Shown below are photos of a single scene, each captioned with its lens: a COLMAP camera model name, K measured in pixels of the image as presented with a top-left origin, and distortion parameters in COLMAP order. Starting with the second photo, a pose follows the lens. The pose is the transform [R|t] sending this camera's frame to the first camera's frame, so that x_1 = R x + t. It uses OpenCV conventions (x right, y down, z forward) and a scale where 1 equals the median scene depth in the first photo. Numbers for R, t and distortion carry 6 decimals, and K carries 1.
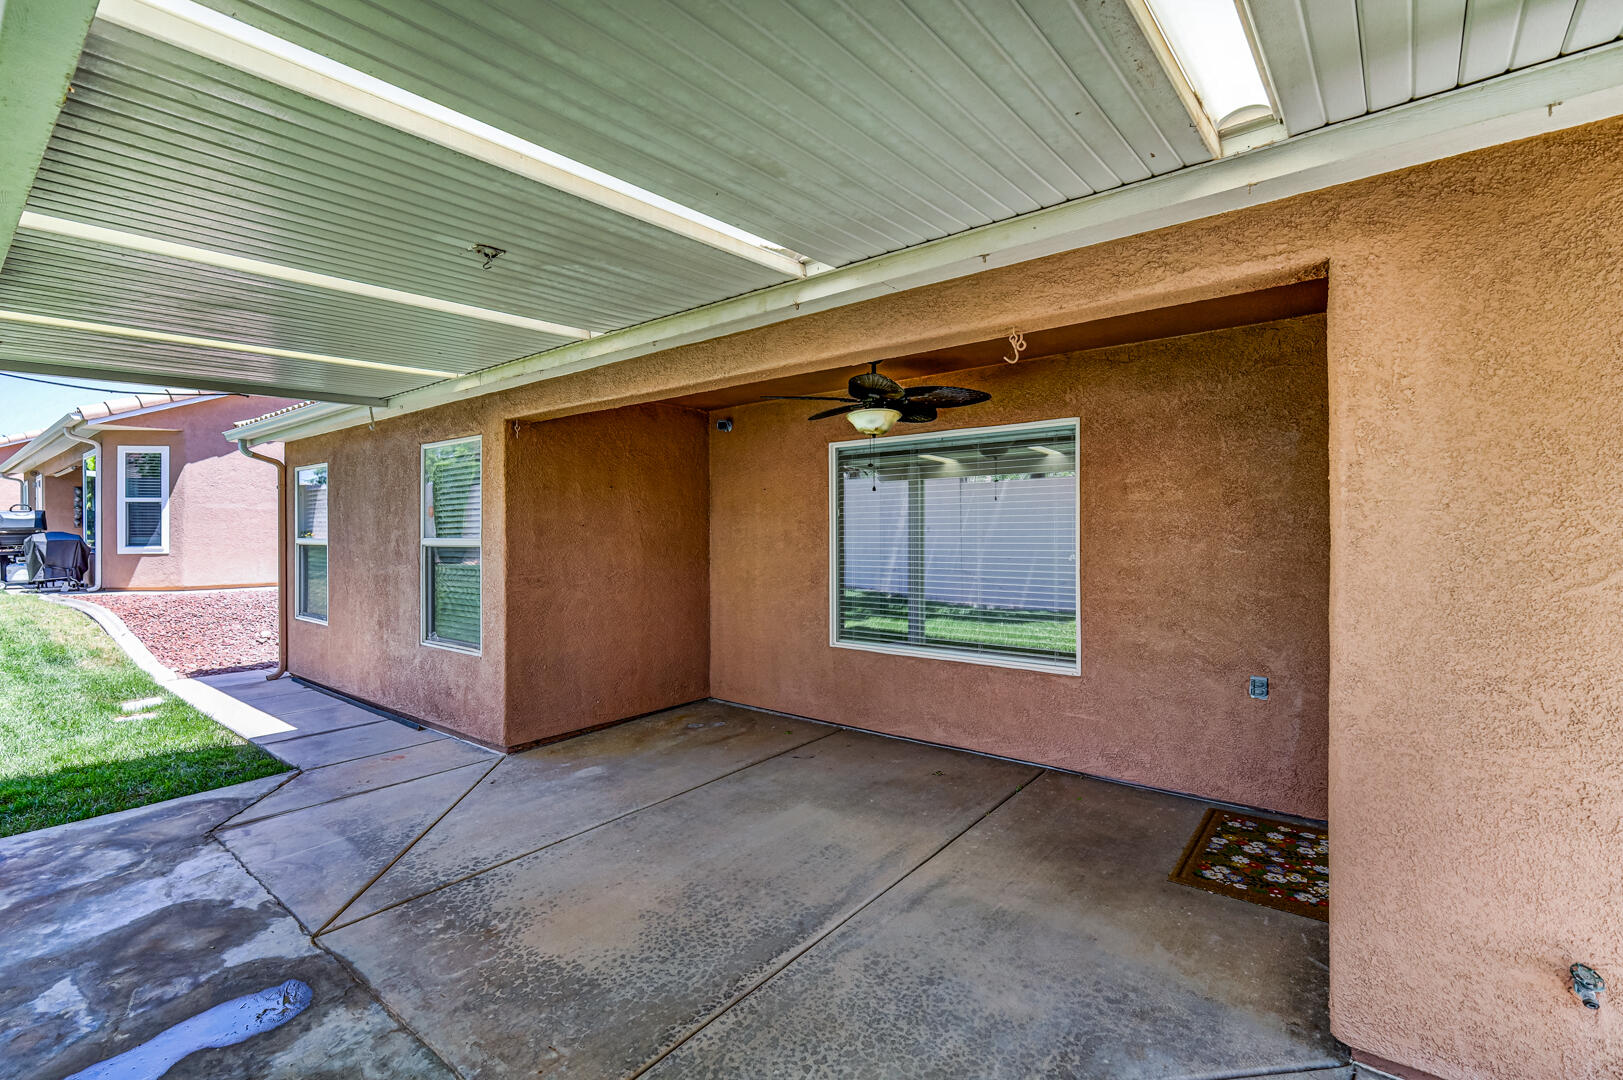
lens RADIAL K [[733.4, 0, 794.1], [0, 733.4, 527.4], [0, 0, 1]] dist [0.001804, 0.000328]
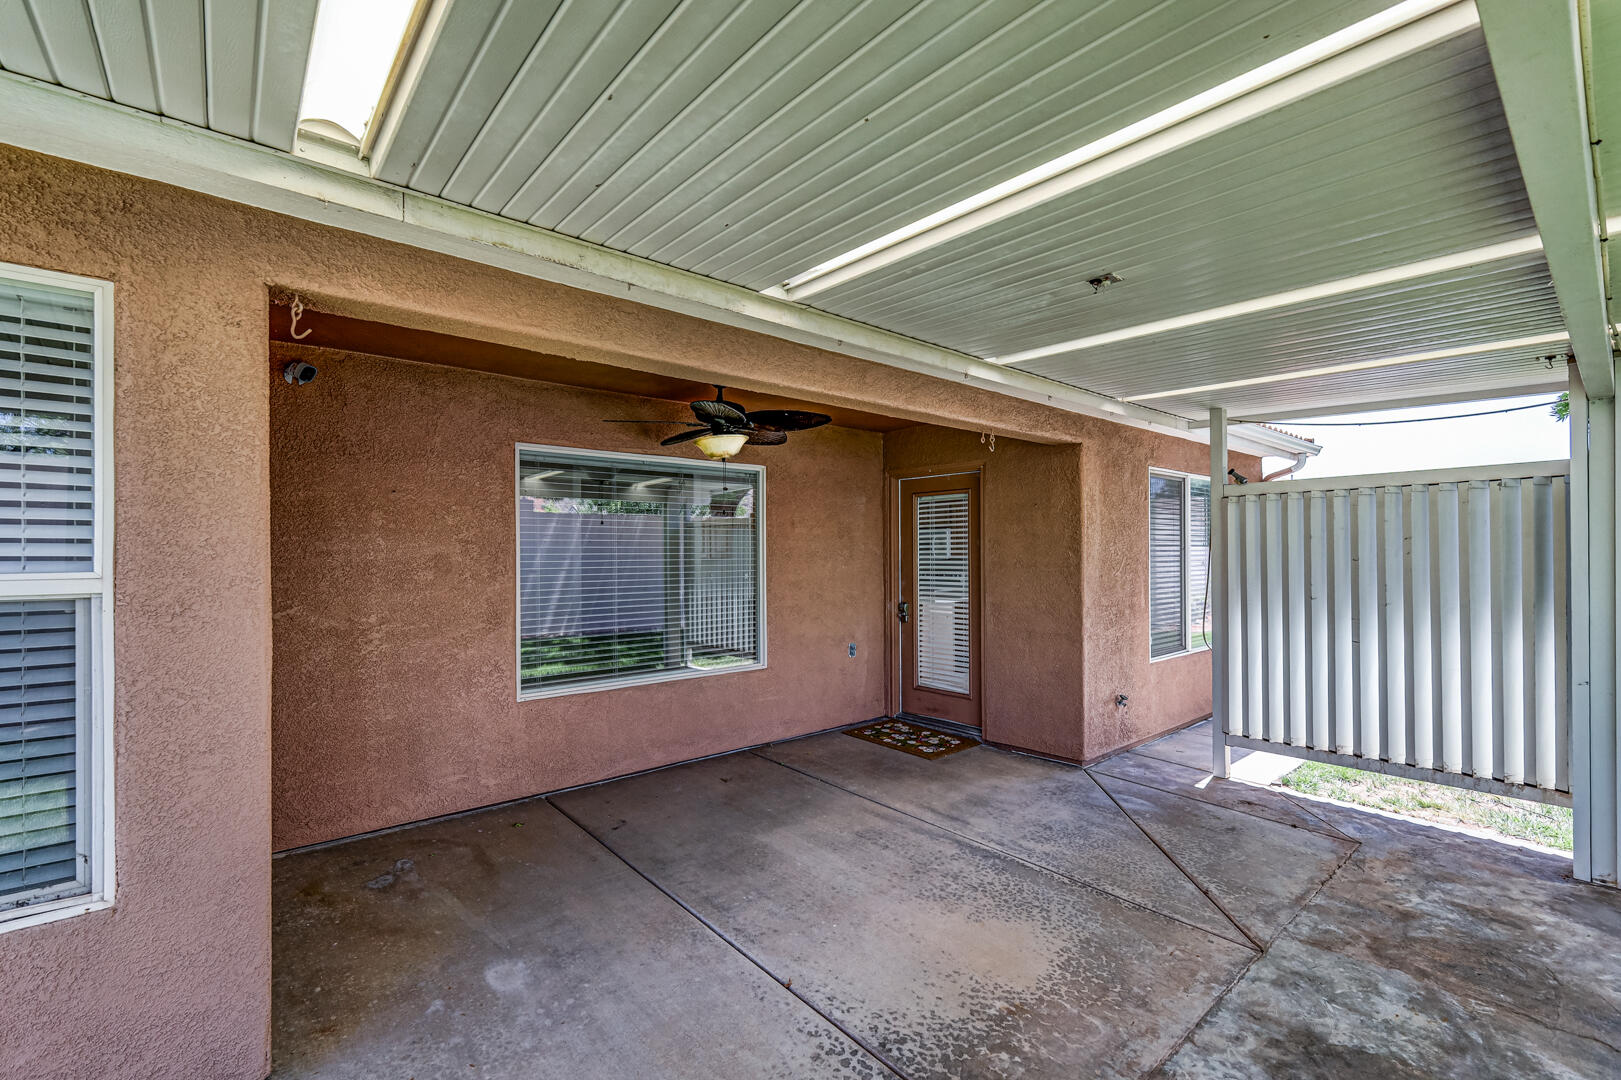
lens RADIAL K [[734.2, 0, 813.7], [0, 734.2, 550.0], [0, 0, 1]] dist [0.008096, 0.000027]
pose [[0.146482, 0.007941, 0.989182, -0.976596], [-0.004290, 0.999963, -0.007392, 0.006349], [-0.989204, -0.003160, 0.146510, 0.818630]]
